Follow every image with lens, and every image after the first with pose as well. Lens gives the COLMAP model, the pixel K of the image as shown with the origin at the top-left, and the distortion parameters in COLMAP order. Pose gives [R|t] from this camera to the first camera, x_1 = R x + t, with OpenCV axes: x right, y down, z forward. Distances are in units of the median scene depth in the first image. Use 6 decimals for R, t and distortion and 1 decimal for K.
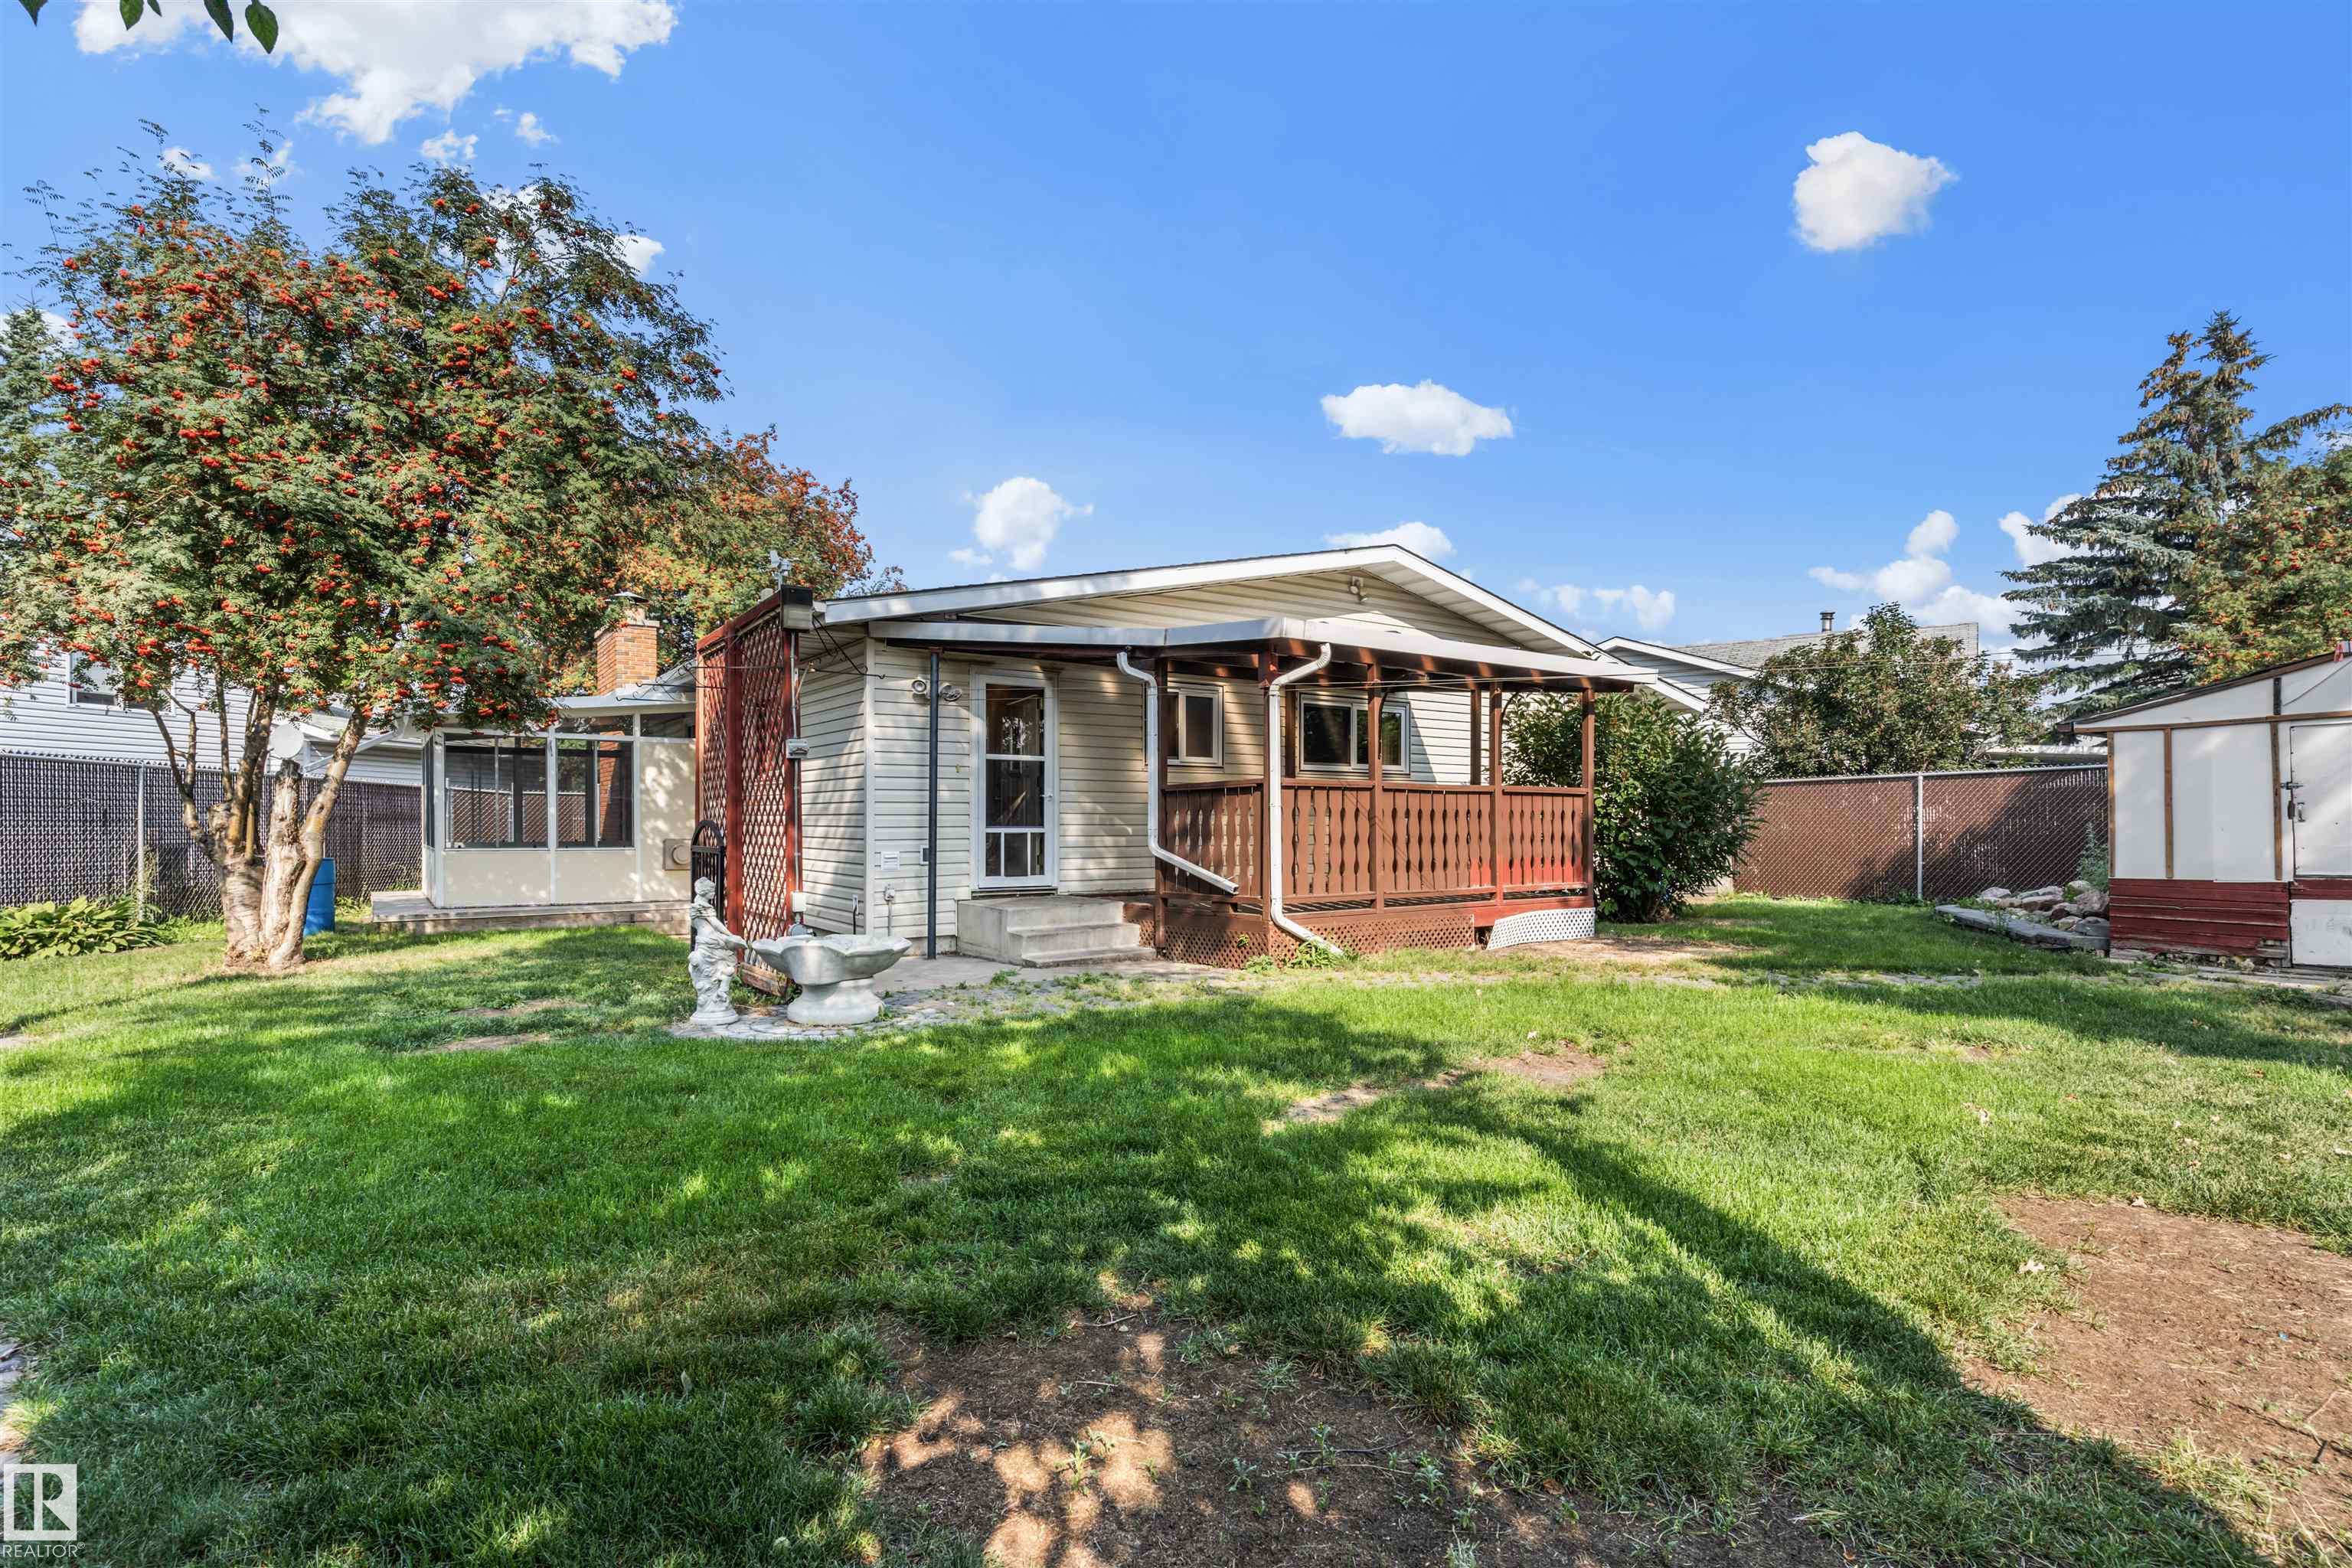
lens RADIAL K [[1158.4, 0, 1169.2], [0, 1158.4, 830.0], [0, 0, 1]] dist [-0.001019, 0.000105]
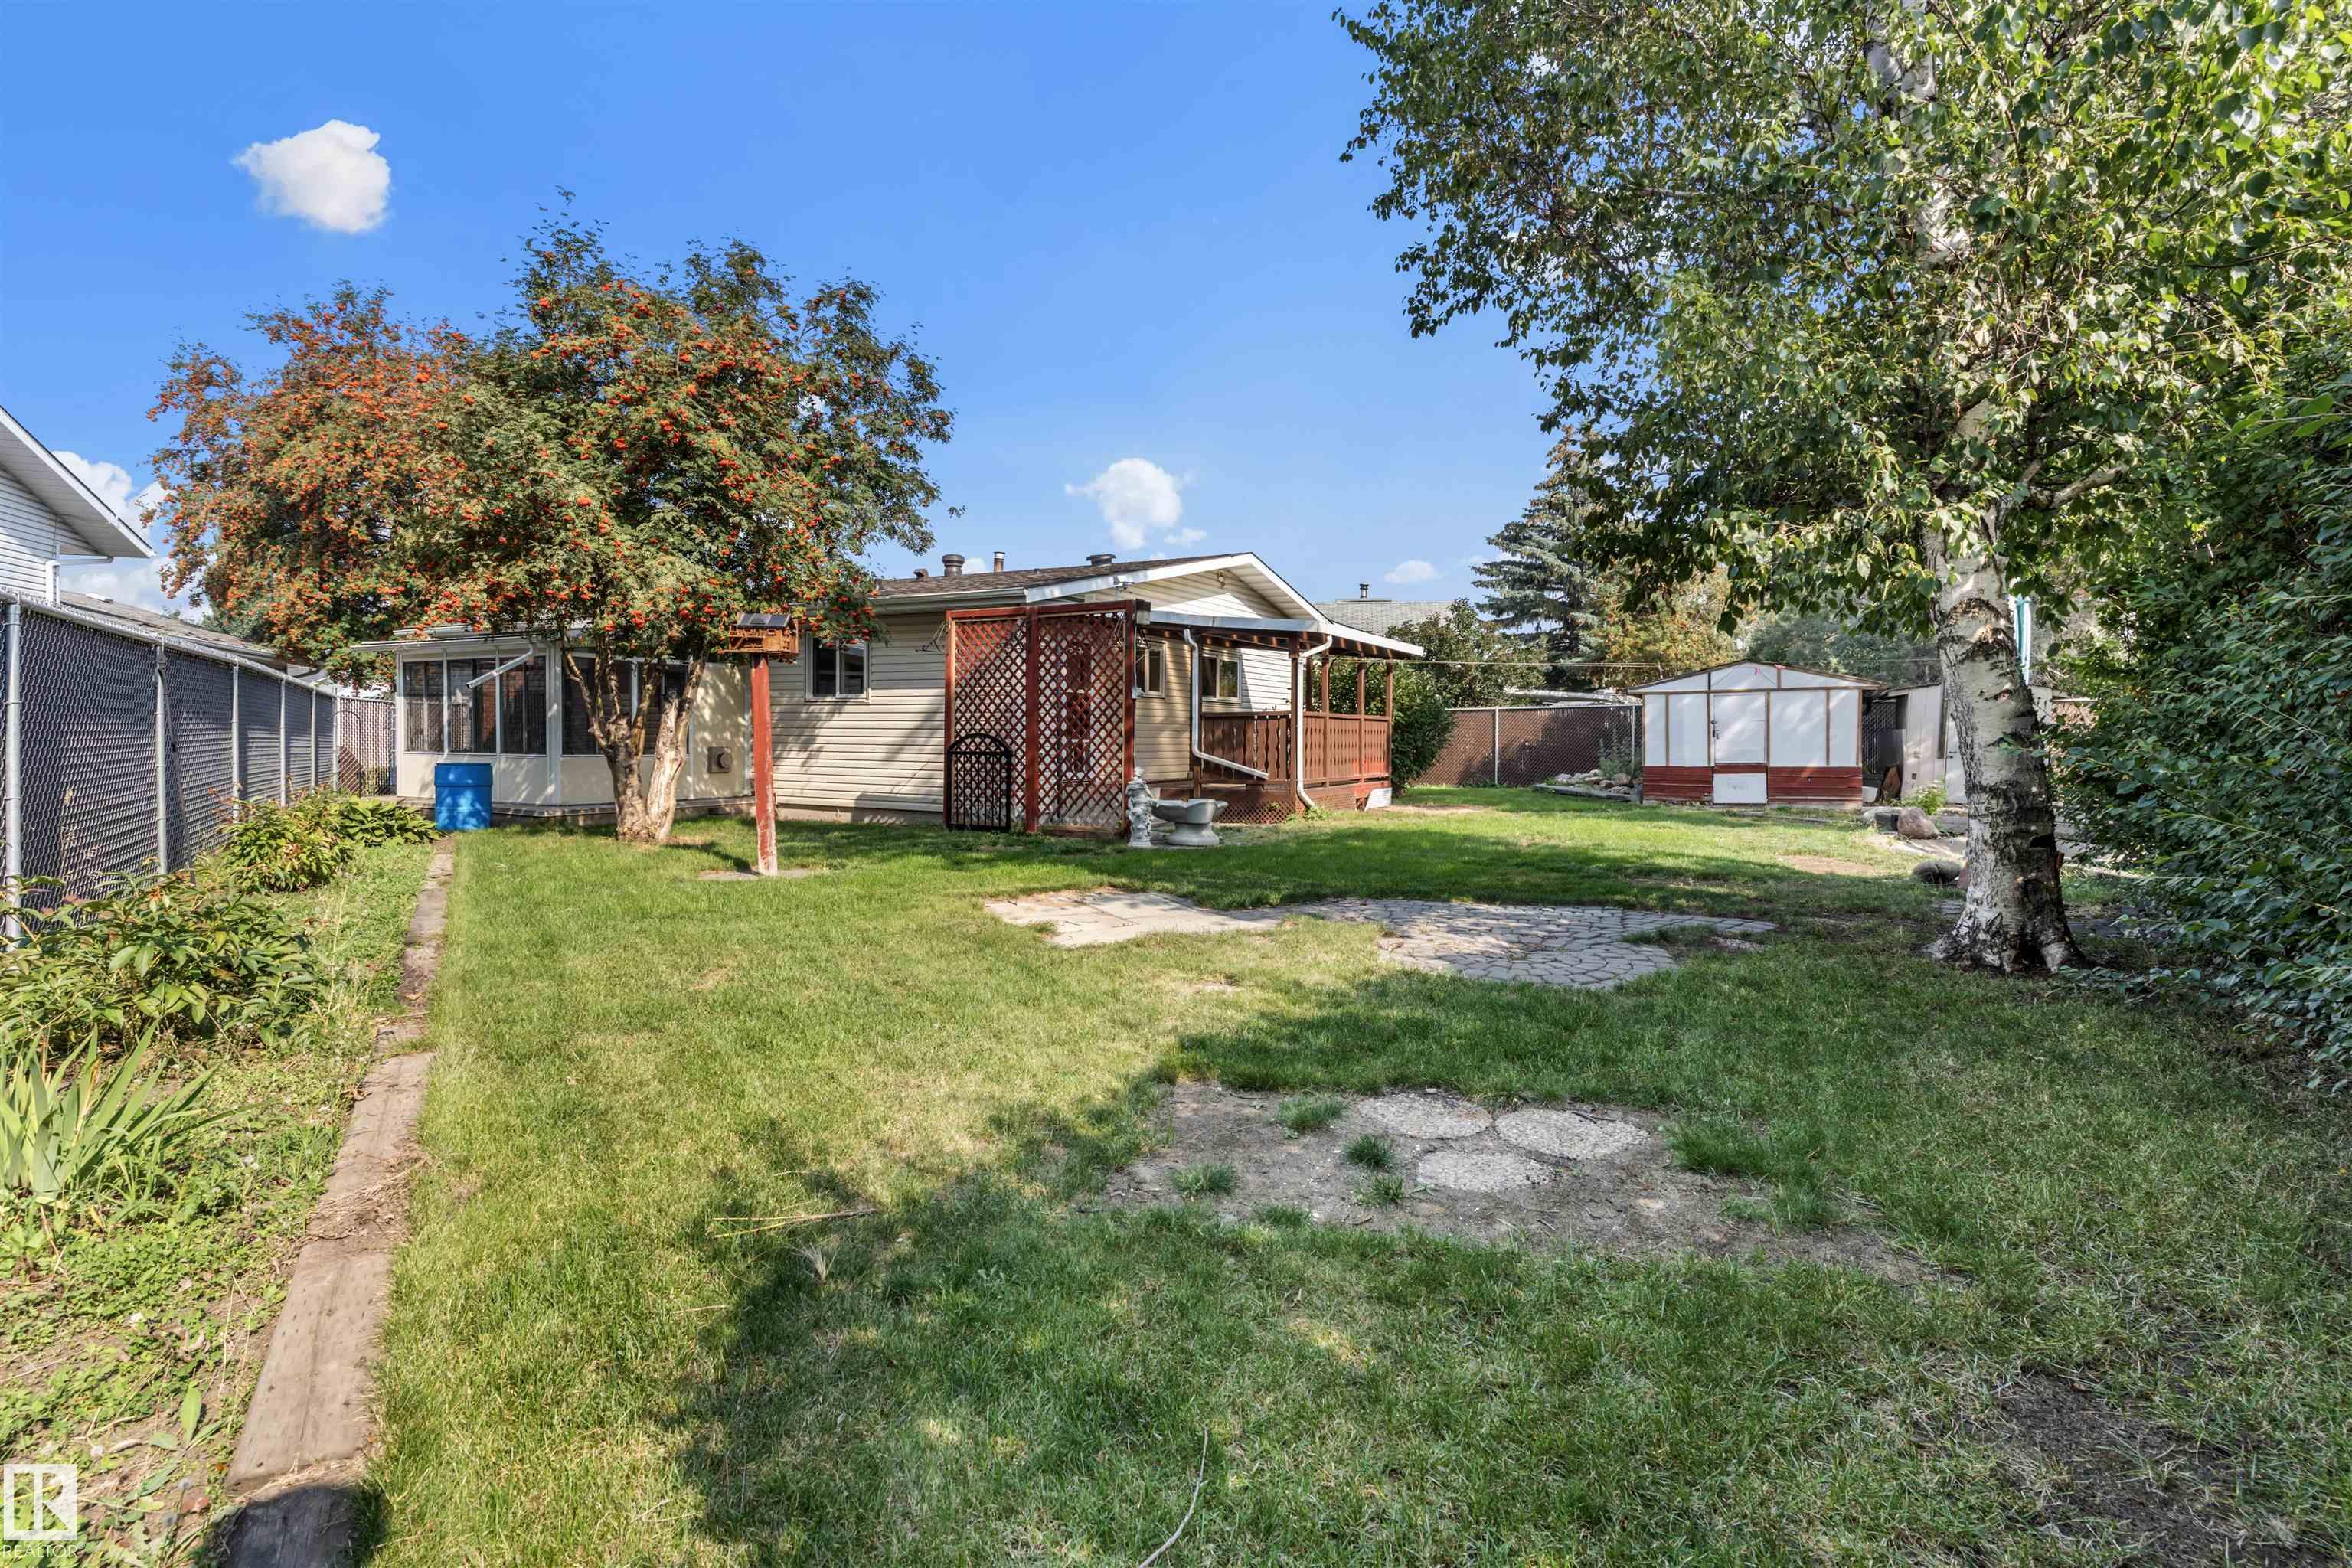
lens RADIAL K [[1158.4, 0, 1176.3], [0, 1158.4, 775.4], [0, 0, 1]] dist [-0.001019, 0.000105]
pose [[0.893734, -0.010346, 0.448478, -0.629629], [-0.002664, 0.999594, 0.028370, 0.001933], [-0.448590, -0.026550, 0.893343, -0.345245]]
